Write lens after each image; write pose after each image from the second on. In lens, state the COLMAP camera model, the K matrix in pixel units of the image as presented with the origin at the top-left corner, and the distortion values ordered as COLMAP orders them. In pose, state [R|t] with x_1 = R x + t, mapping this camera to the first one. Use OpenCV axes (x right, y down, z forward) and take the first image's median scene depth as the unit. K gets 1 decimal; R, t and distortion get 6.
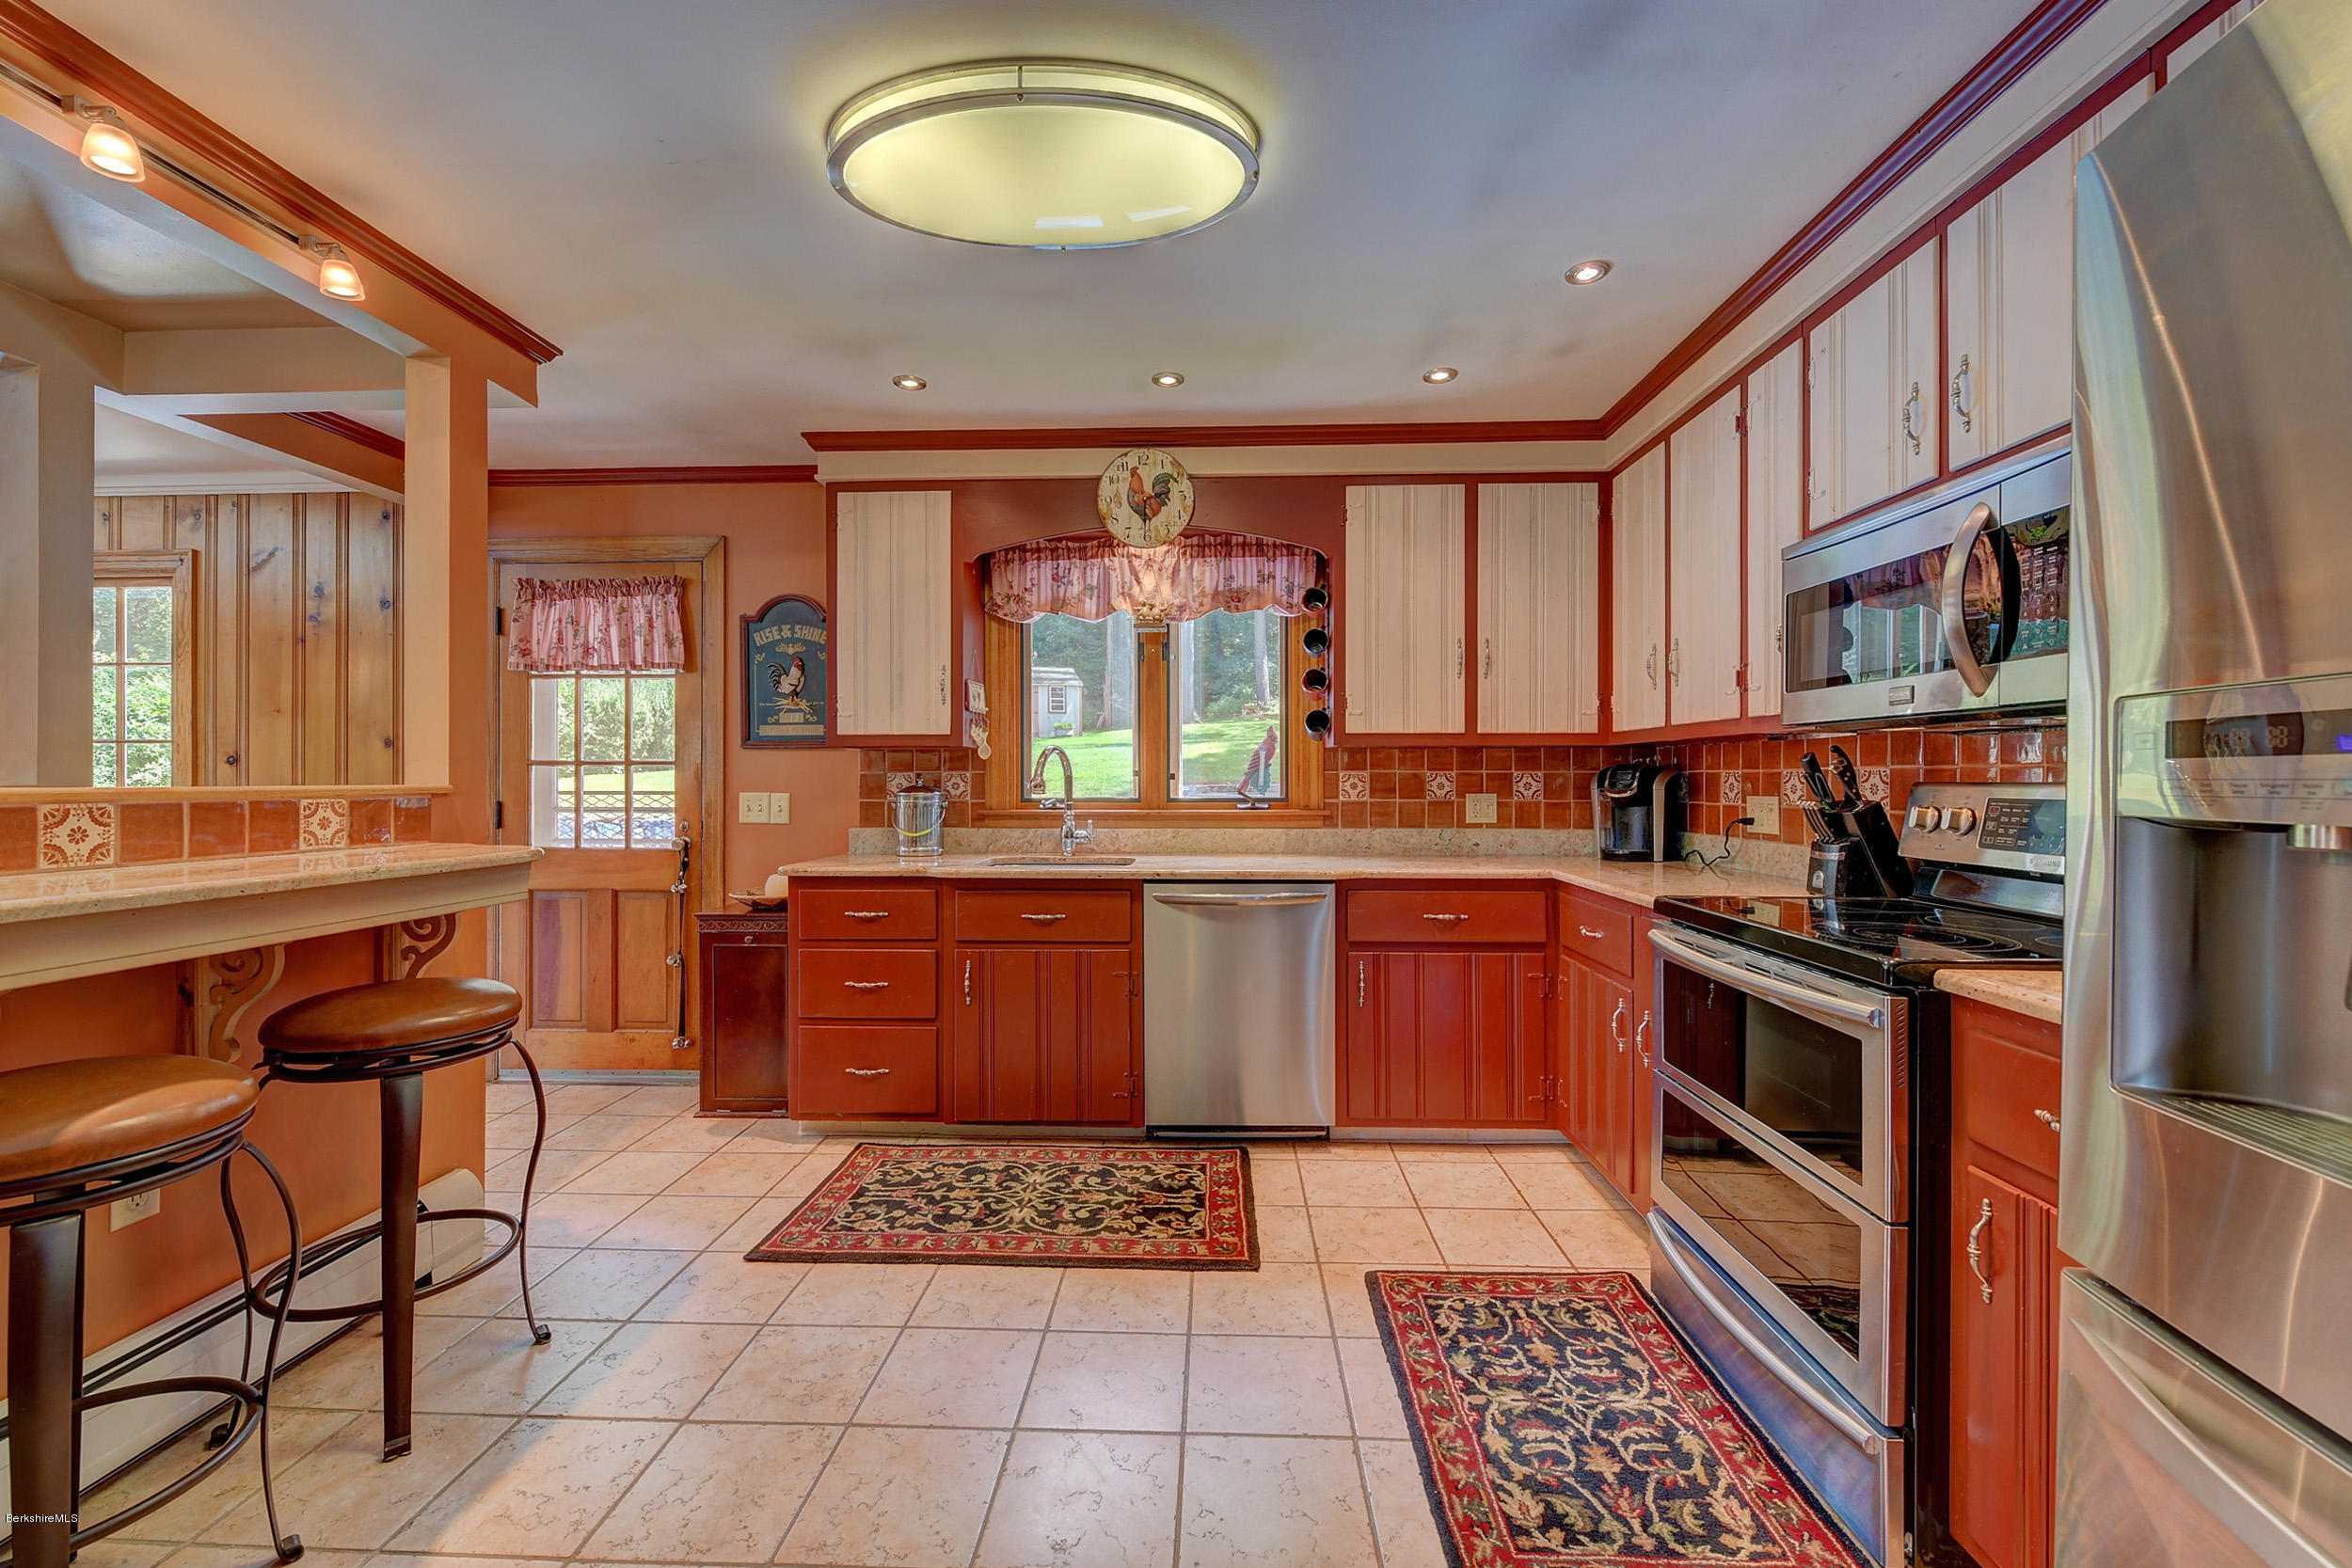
lens RADIAL K [[933.6, 0, 1170.6], [0, 933.6, 767.9], [0, 0, 1]] dist [0.003381, -0.003736]
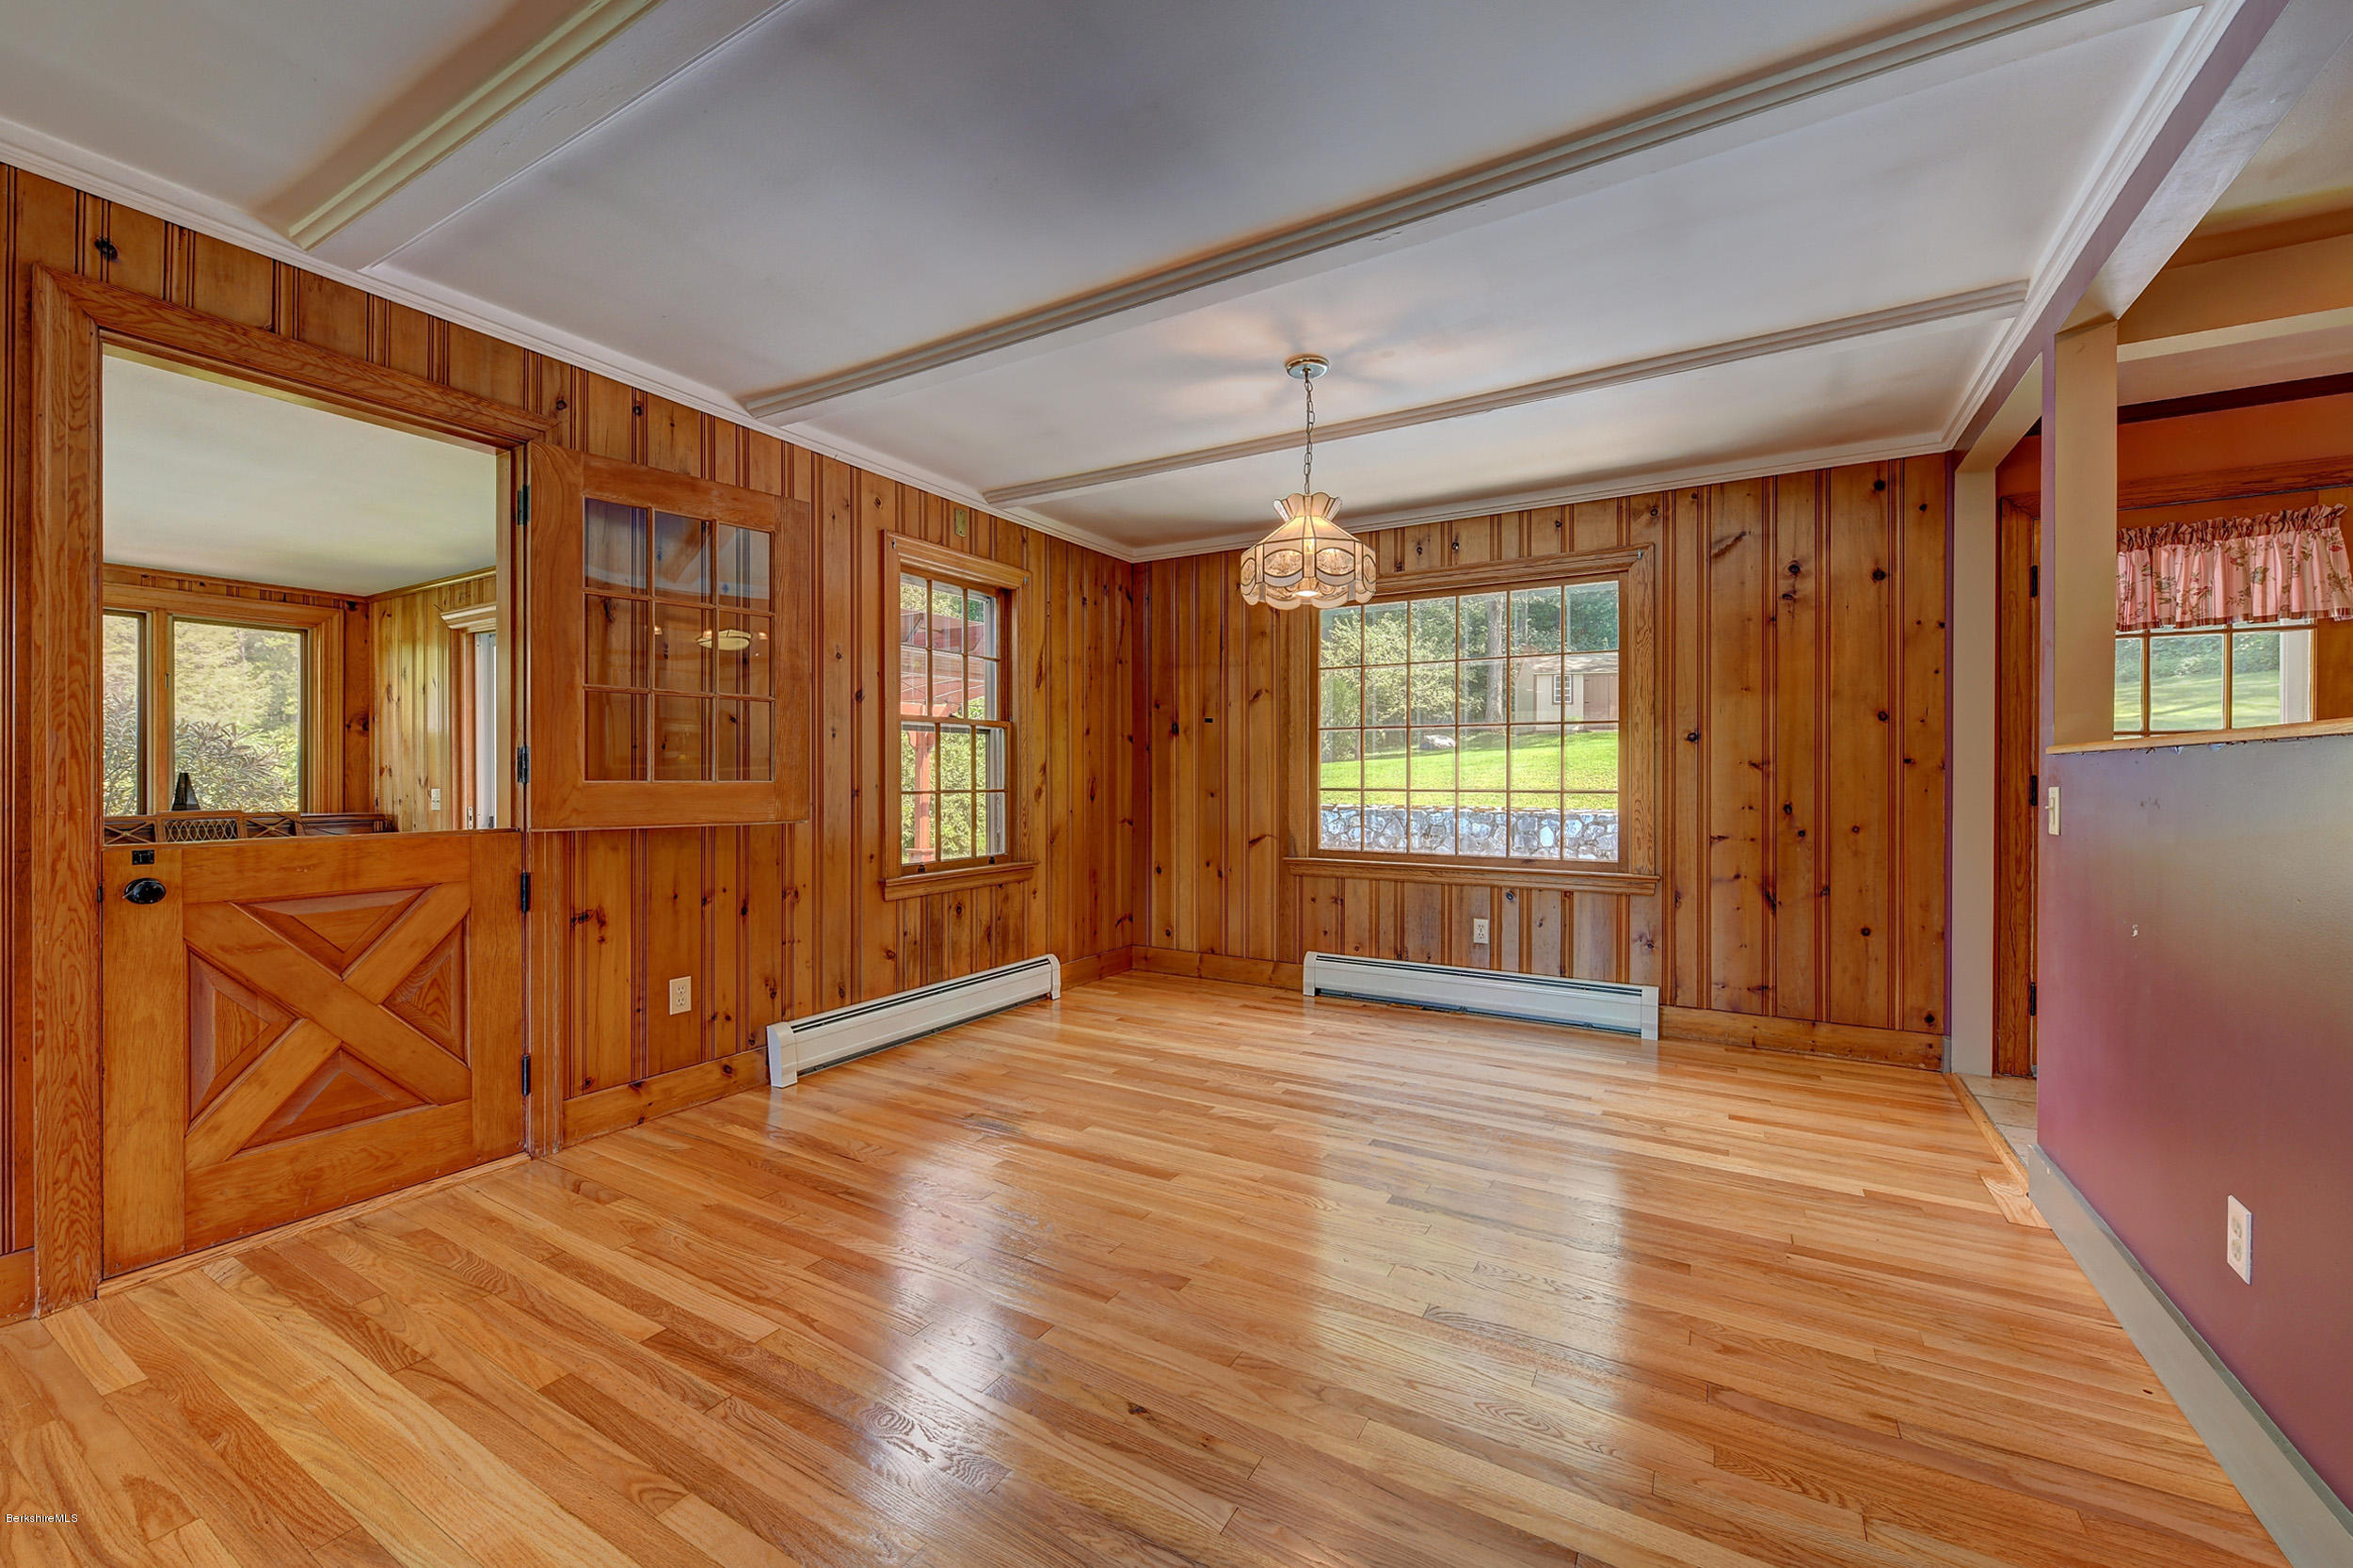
lens RADIAL K [[934.1, 0, 1165.7], [0, 934.1, 763.9], [0, 0, 1]] dist [0.003381, -0.003736]
pose [[0.877405, -0.003449, -0.479738, -1.374786], [0.001400, 0.999988, -0.004630, 0.036155], [0.479749, 0.003391, 0.877399, -0.301037]]
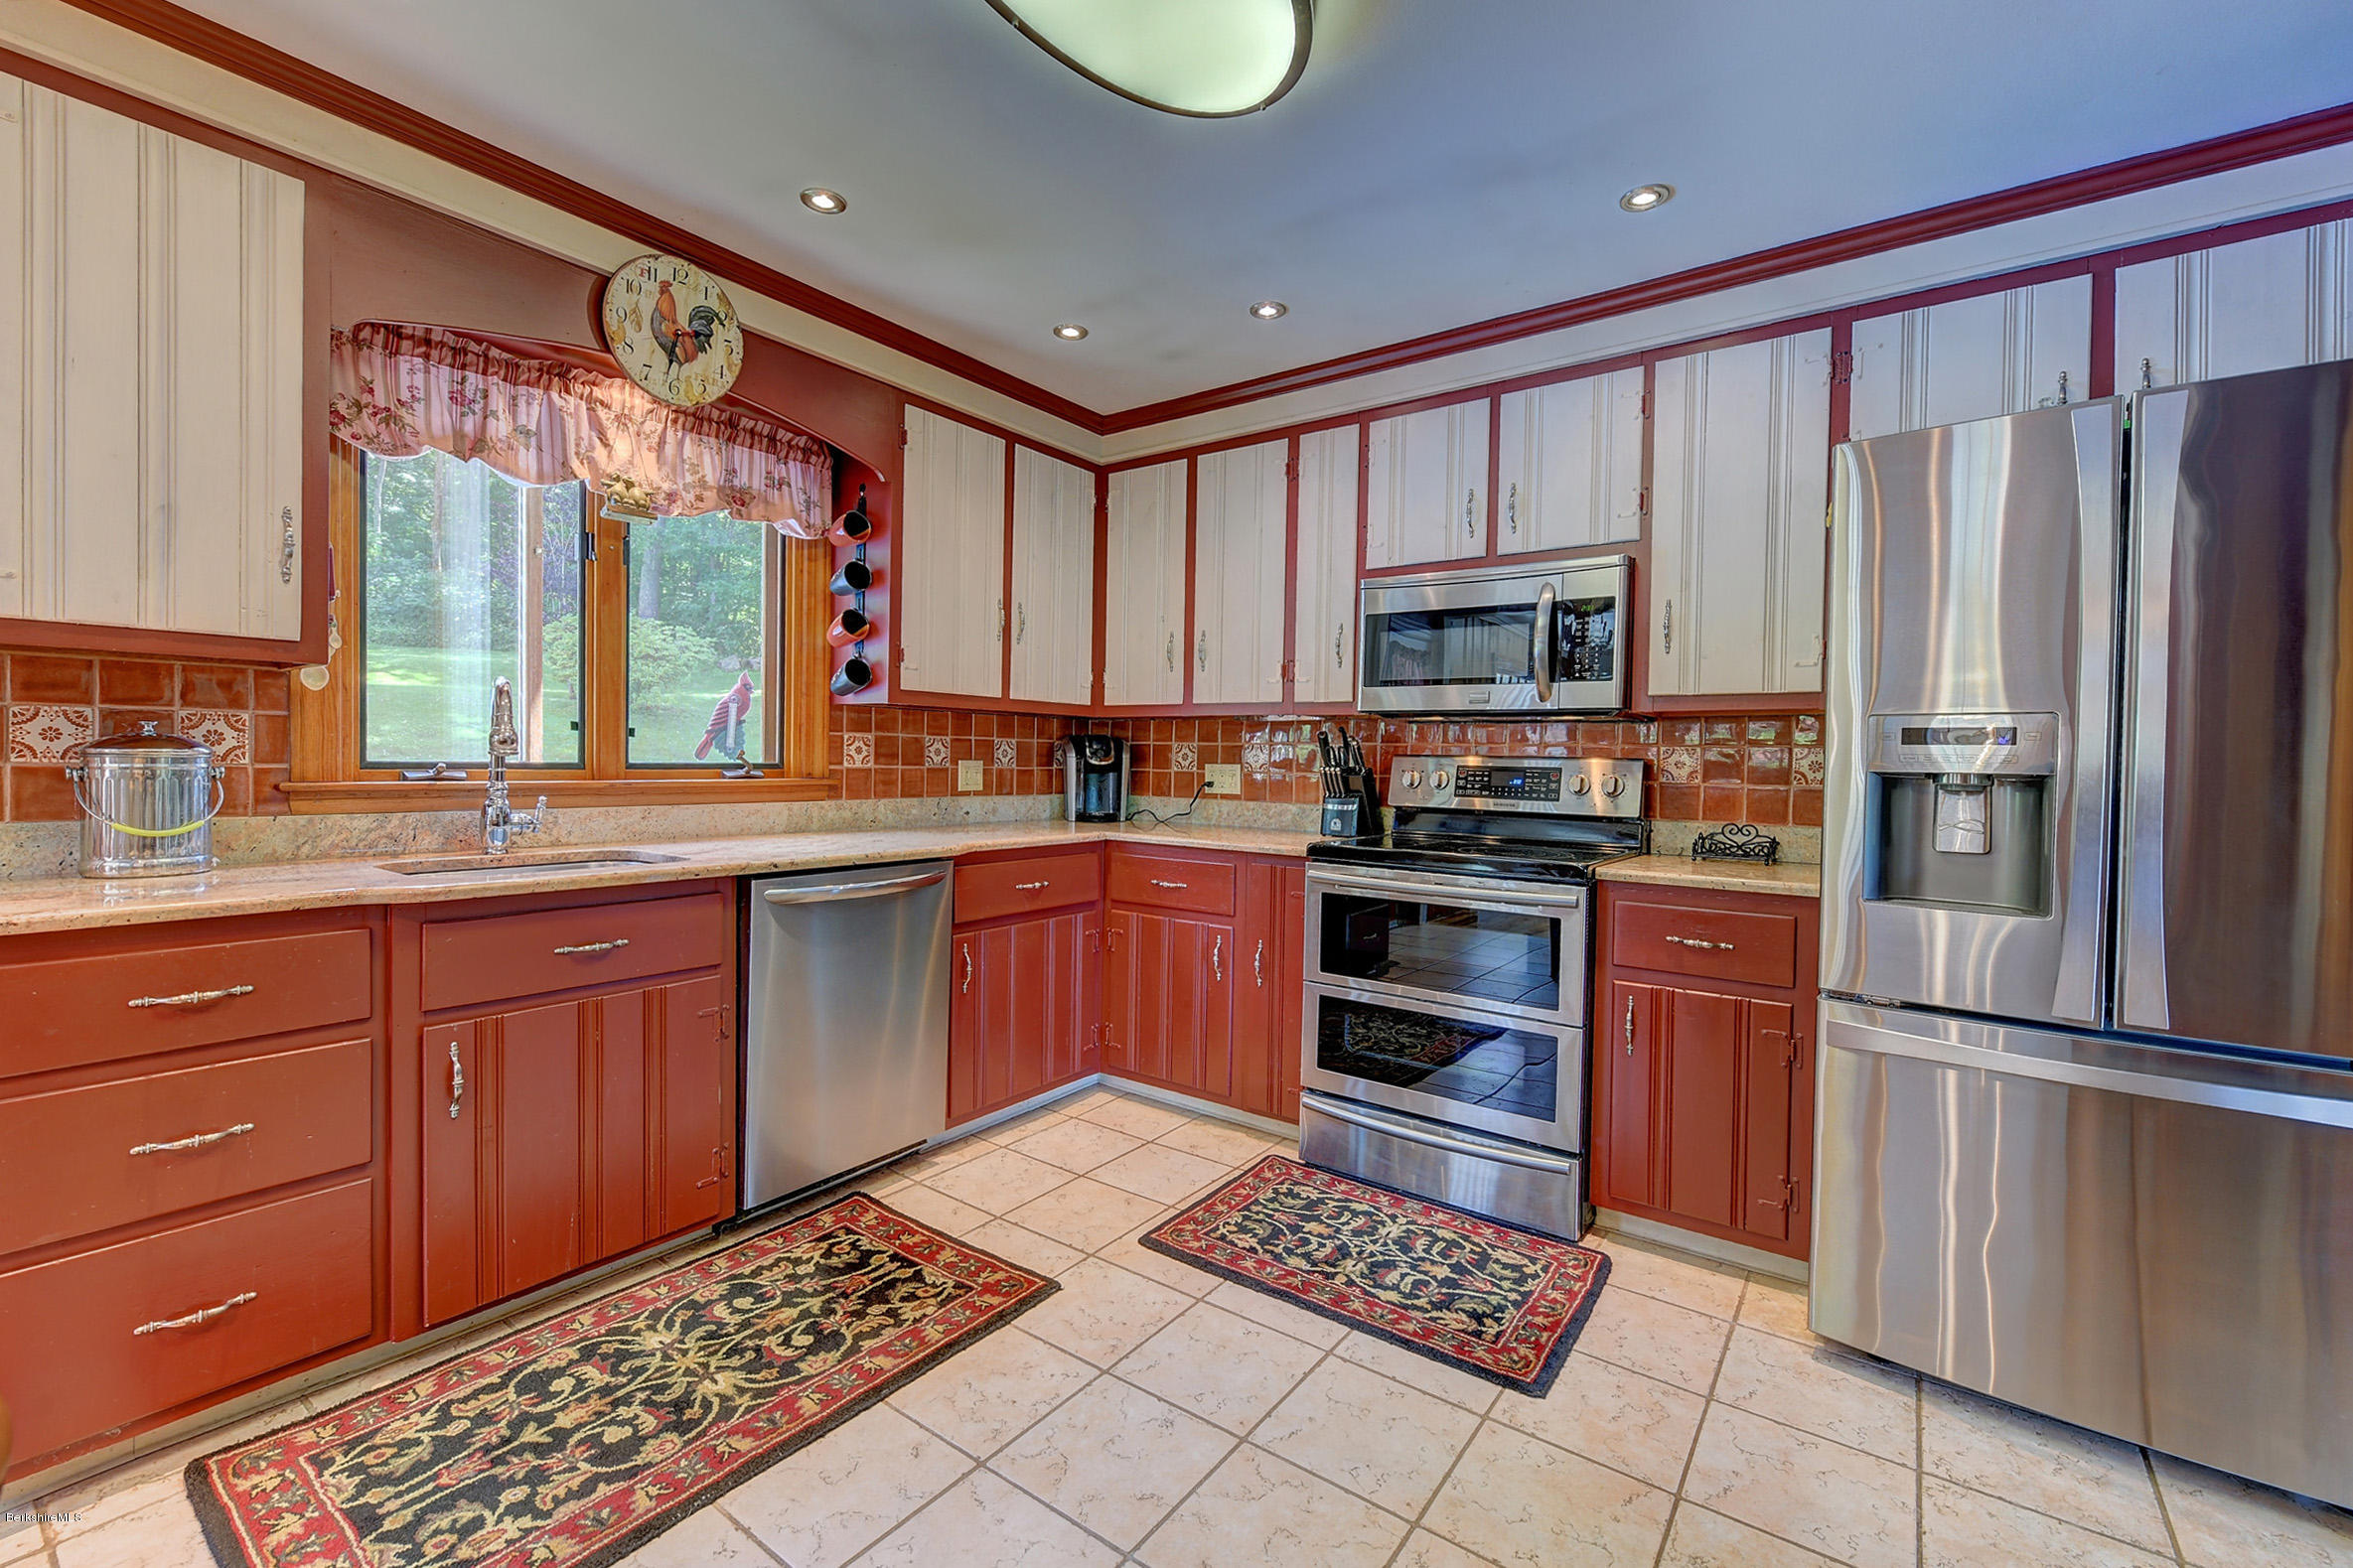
lens RADIAL K [[989.6, 0, 1188.5], [0, 989.6, 766.4], [0, 0, 1]] dist [0.001286, -0.001760]
pose [[0.554619, 0.003602, 0.832097, -0.509000], [-0.028637, 0.999481, 0.014762, 0.015724], [-0.831611, -0.032016, 0.554434, 0.312106]]
